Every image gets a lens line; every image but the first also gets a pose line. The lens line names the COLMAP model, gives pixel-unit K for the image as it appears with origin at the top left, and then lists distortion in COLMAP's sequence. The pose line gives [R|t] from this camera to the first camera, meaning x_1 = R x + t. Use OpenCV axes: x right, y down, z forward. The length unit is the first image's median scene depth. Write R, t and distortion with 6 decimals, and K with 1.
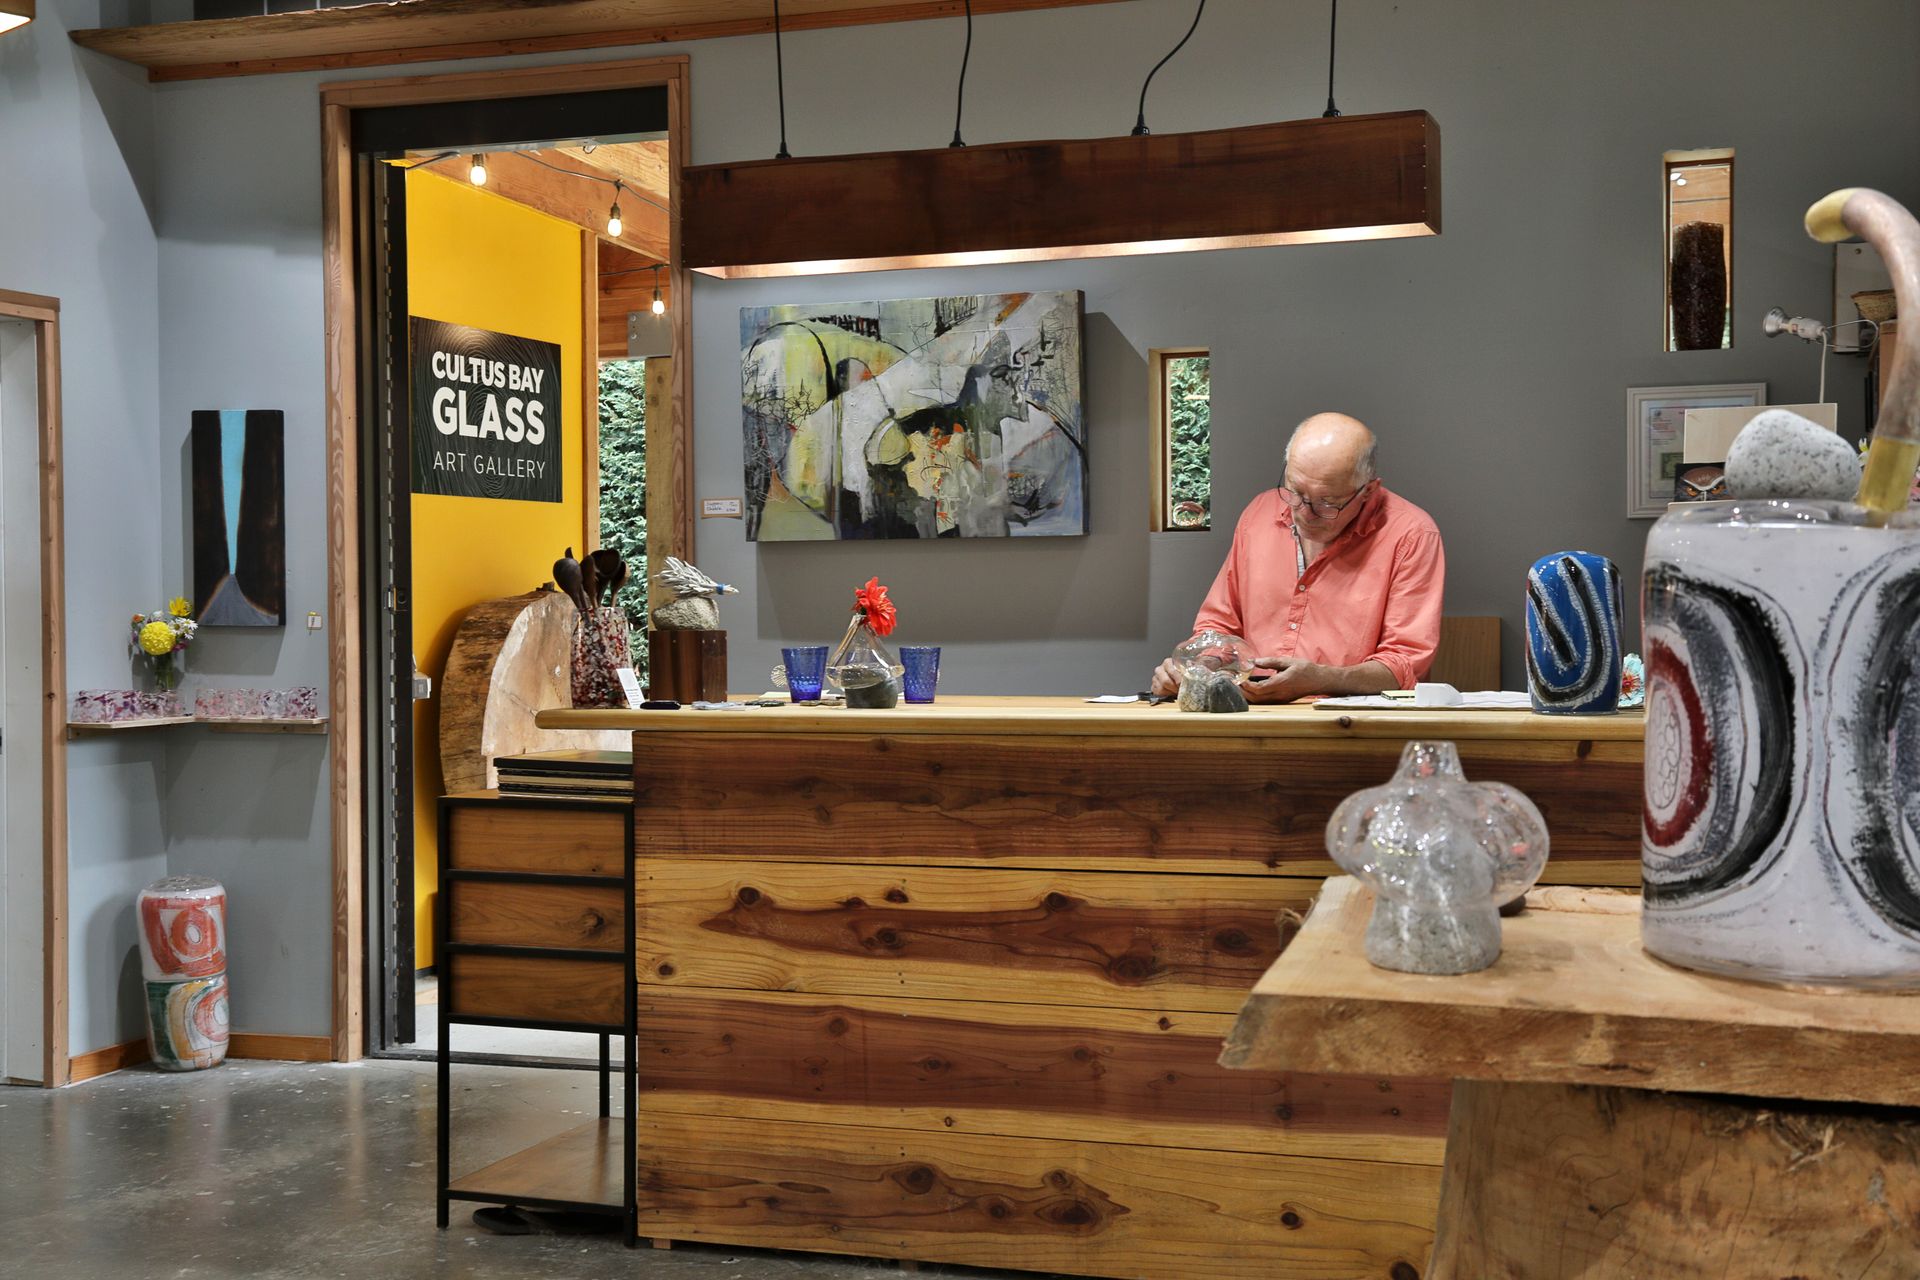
lens RADIAL K [[2410.7, 0, 961.6], [0, 2410.7, 647.7], [0, 0, 1]] dist [0.082778, 0.000000]
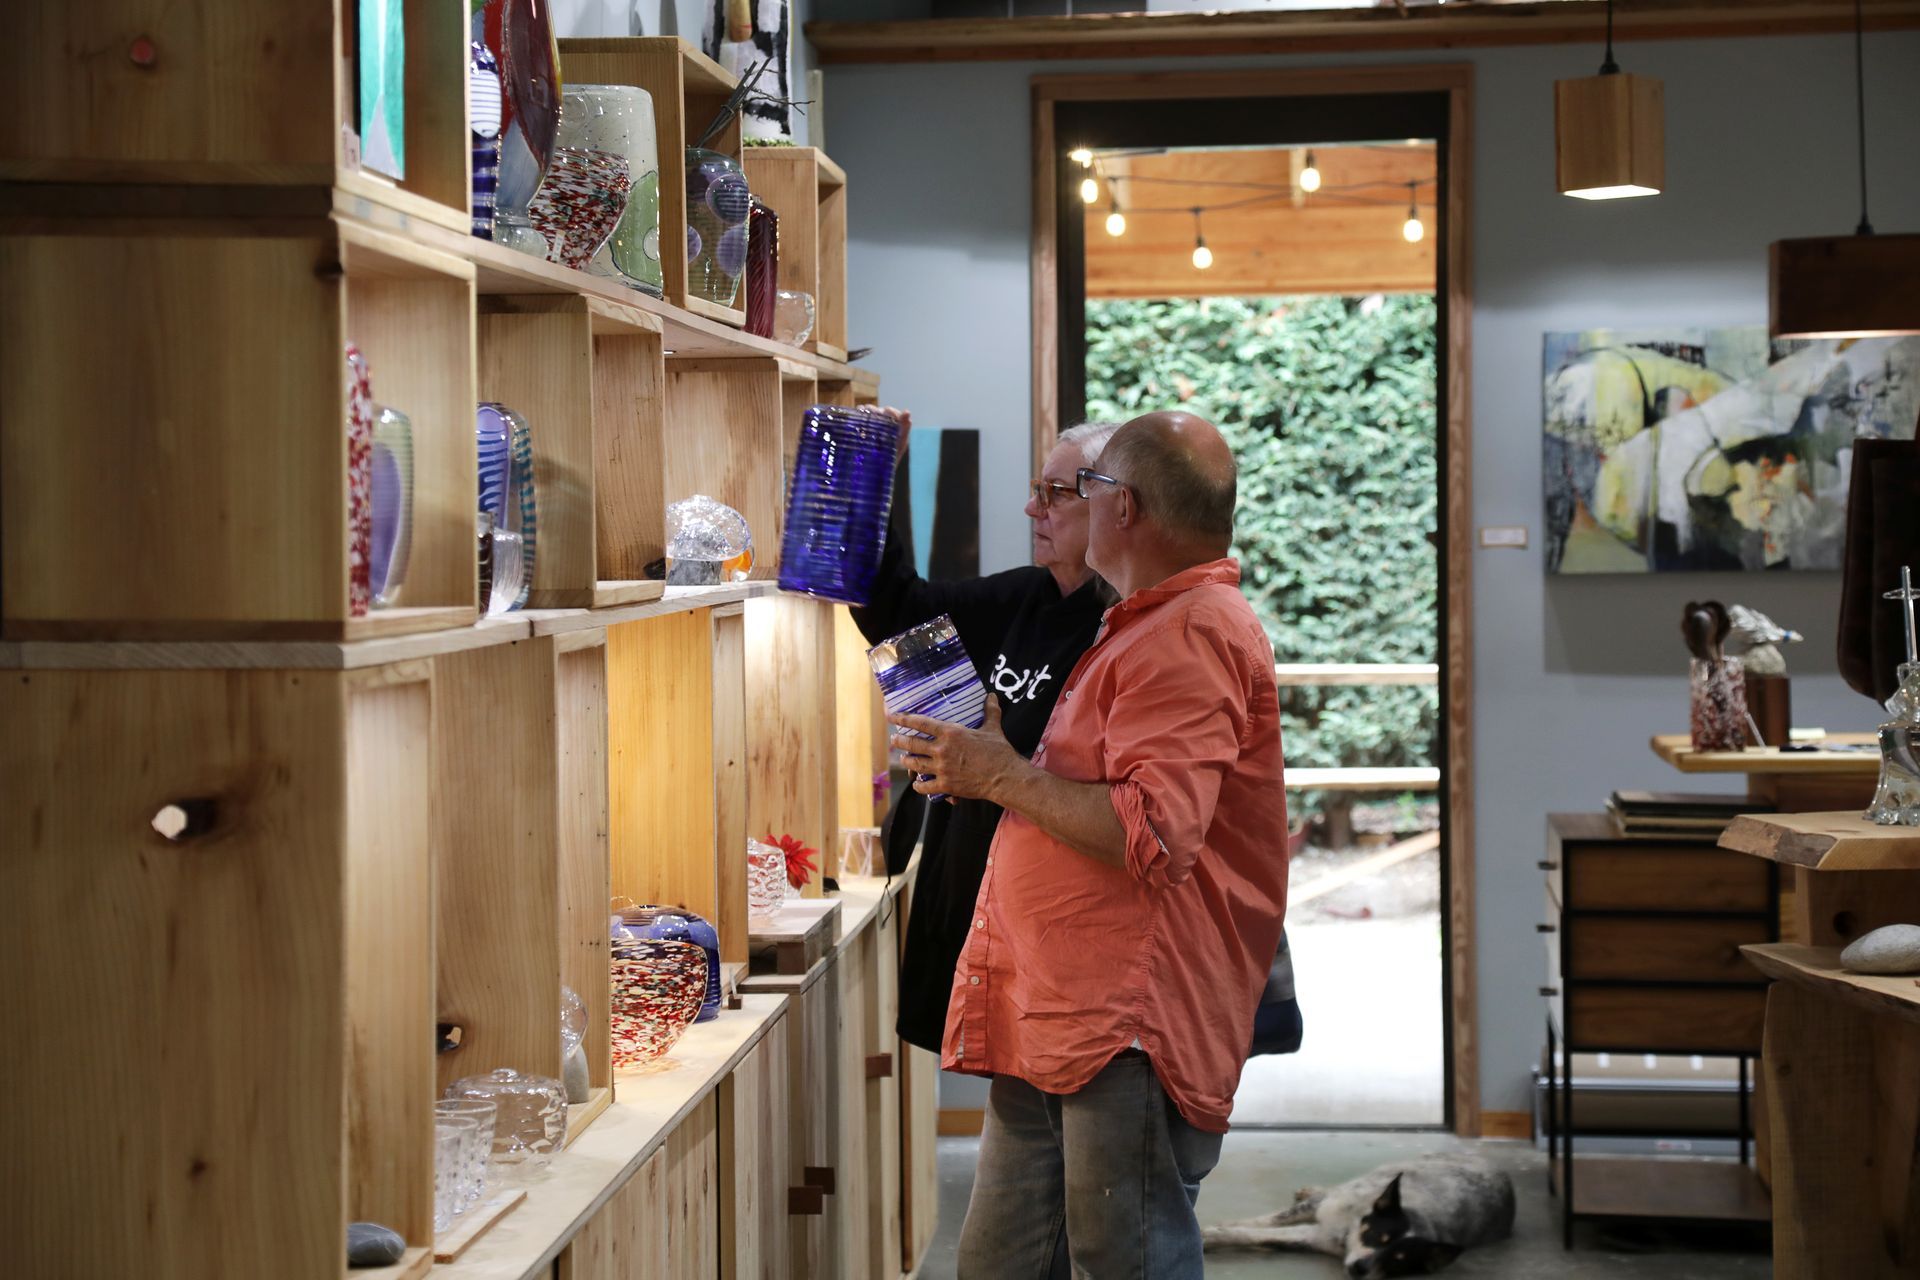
lens RADIAL K [[4003.3, 0, 962.5], [0, 4003.3, 653.7], [0, 0, 1]] dist [0.374824, 0.000000]
pose [[0.965893, -0.012830, 0.258623, -0.737589], [0.009795, 0.999867, 0.013021, -0.035412], [-0.258755, -0.010043, 0.965891, -0.502647]]
